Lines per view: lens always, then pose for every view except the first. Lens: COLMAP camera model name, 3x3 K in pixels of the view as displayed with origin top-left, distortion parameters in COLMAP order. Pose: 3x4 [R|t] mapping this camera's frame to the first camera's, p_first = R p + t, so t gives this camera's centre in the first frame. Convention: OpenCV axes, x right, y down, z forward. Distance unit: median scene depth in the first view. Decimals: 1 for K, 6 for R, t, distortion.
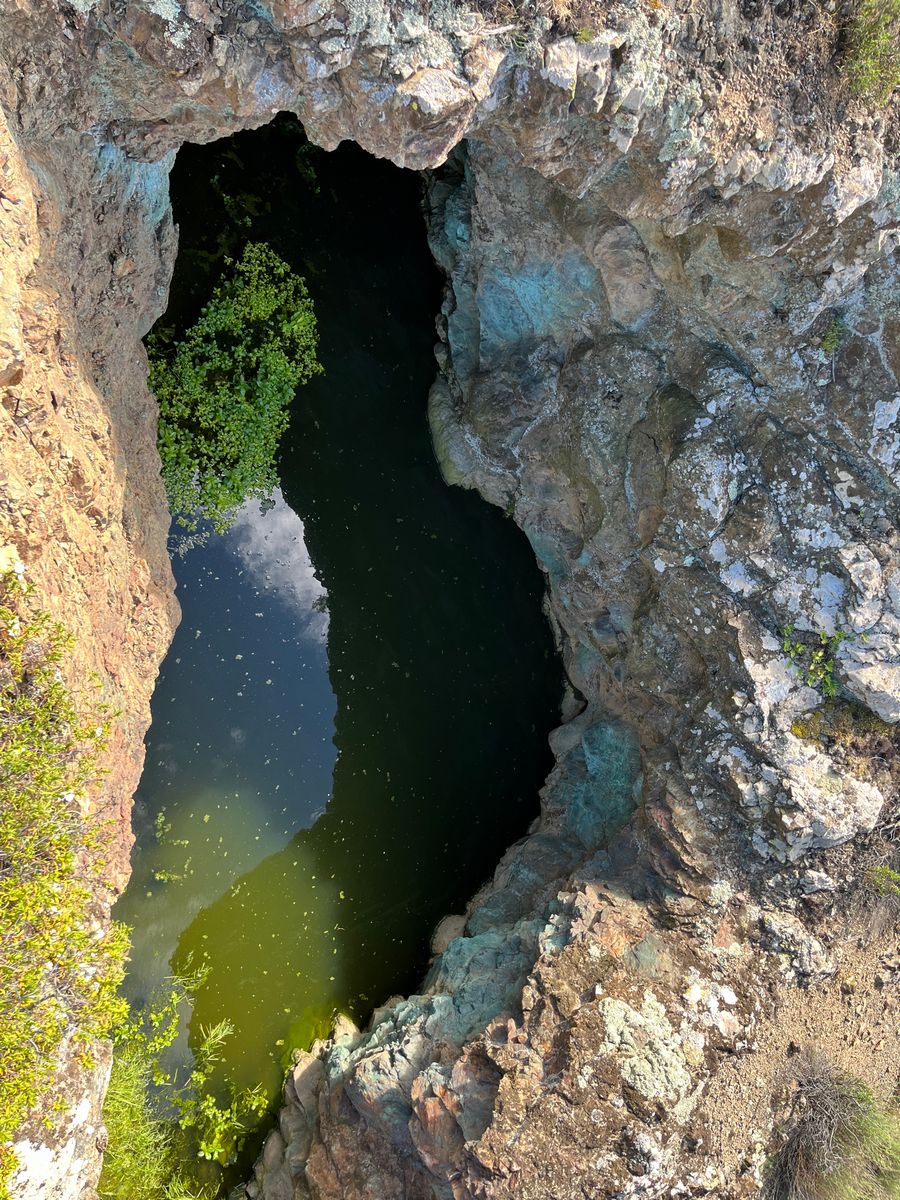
lens RADIAL K [[904.1, 0, 450.0], [0, 904.1, 601.2], [0, 0, 1]] dist [0.043927, -0.059109]
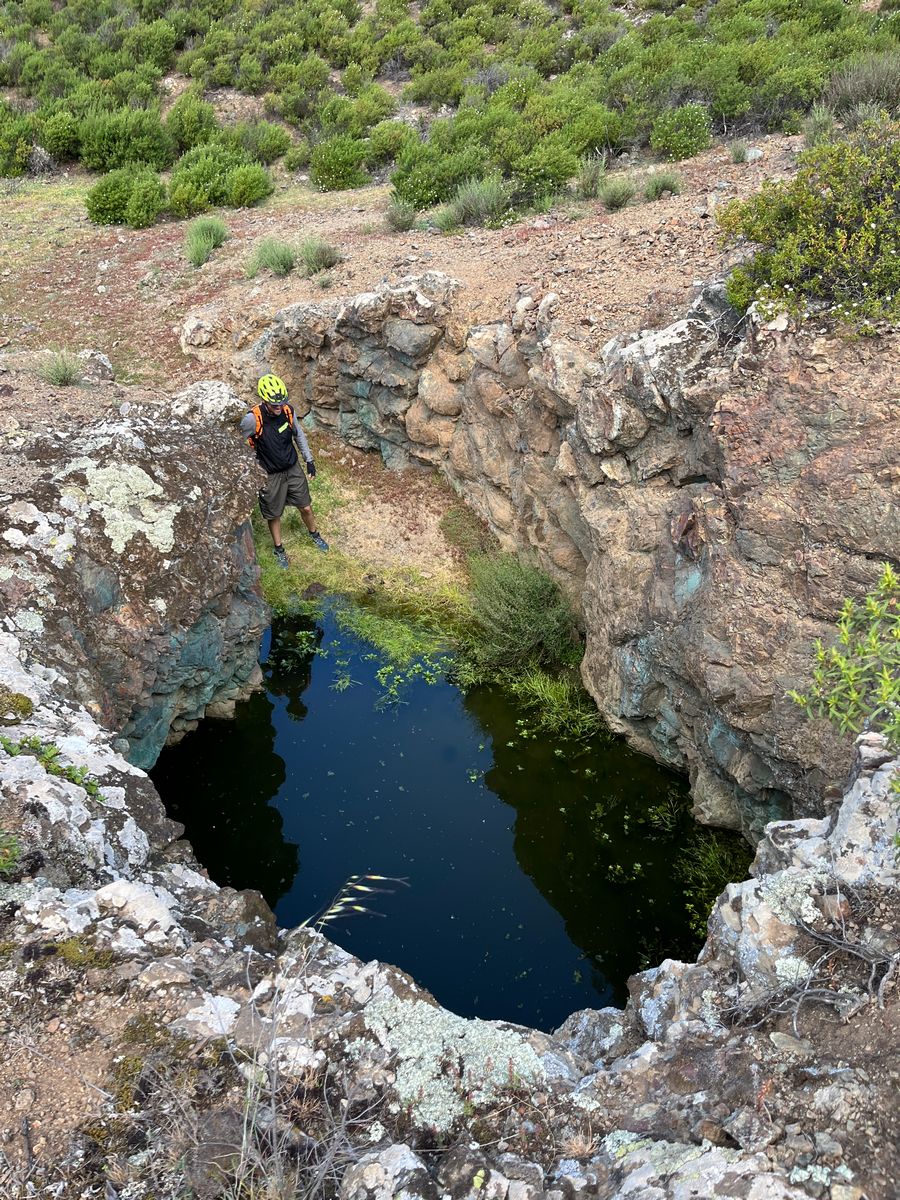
lens RADIAL K [[904.1, 0, 455.8], [0, 904.1, 609.7], [0, 0, 1]] dist [0.043927, -0.059109]
pose [[-0.599699, -0.227282, -0.767271, 0.714382], [-0.617684, -0.478104, 0.624406, -0.402729], [-0.508752, 0.848386, 0.146330, 0.732657]]
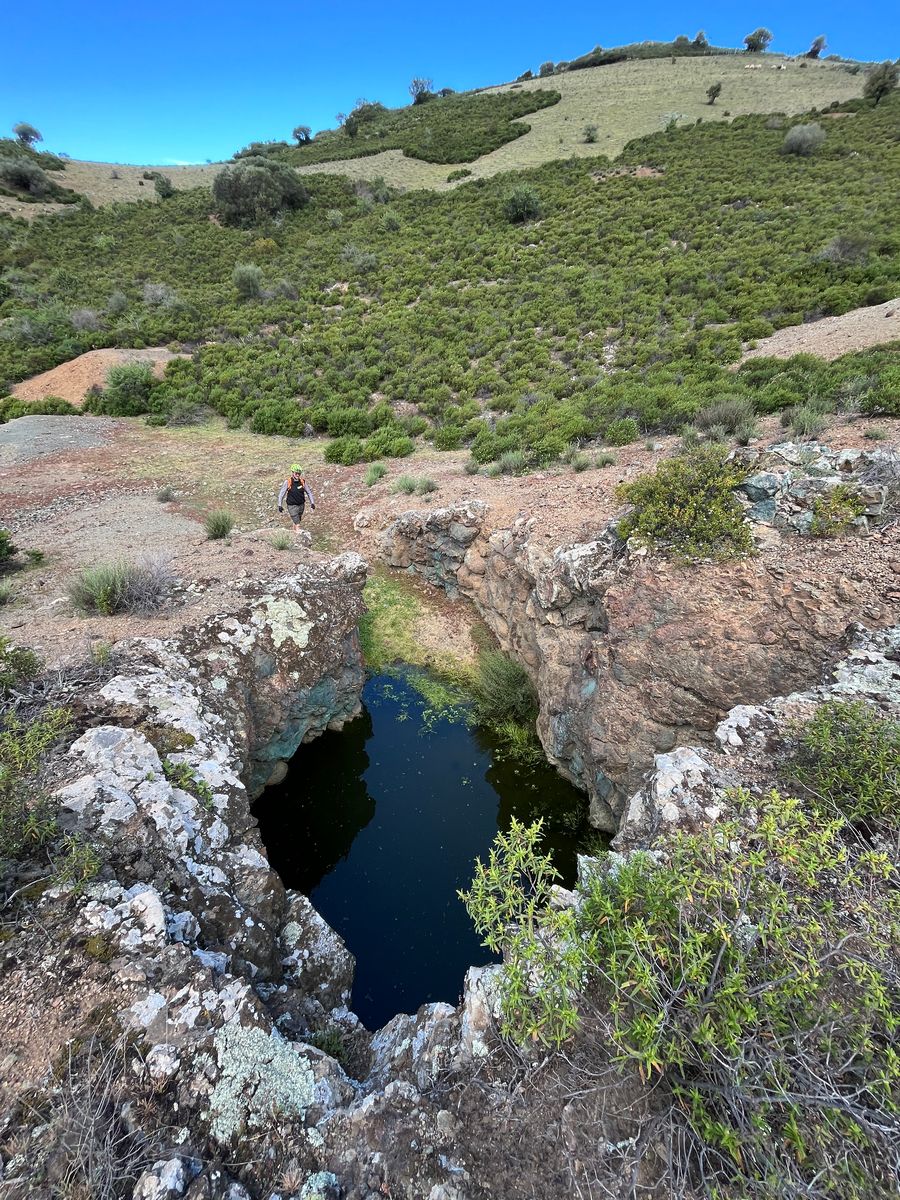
lens RADIAL K [[482.8, 0, 450.5], [0, 482.8, 593.9], [0, 0, 1]] dist [-0.000872, -0.000299]
pose [[-0.658499, -0.372295, -0.654045, 0.654517], [-0.497689, -0.436477, 0.749529, -0.415334], [-0.564521, 0.819075, 0.102133, 0.619157]]
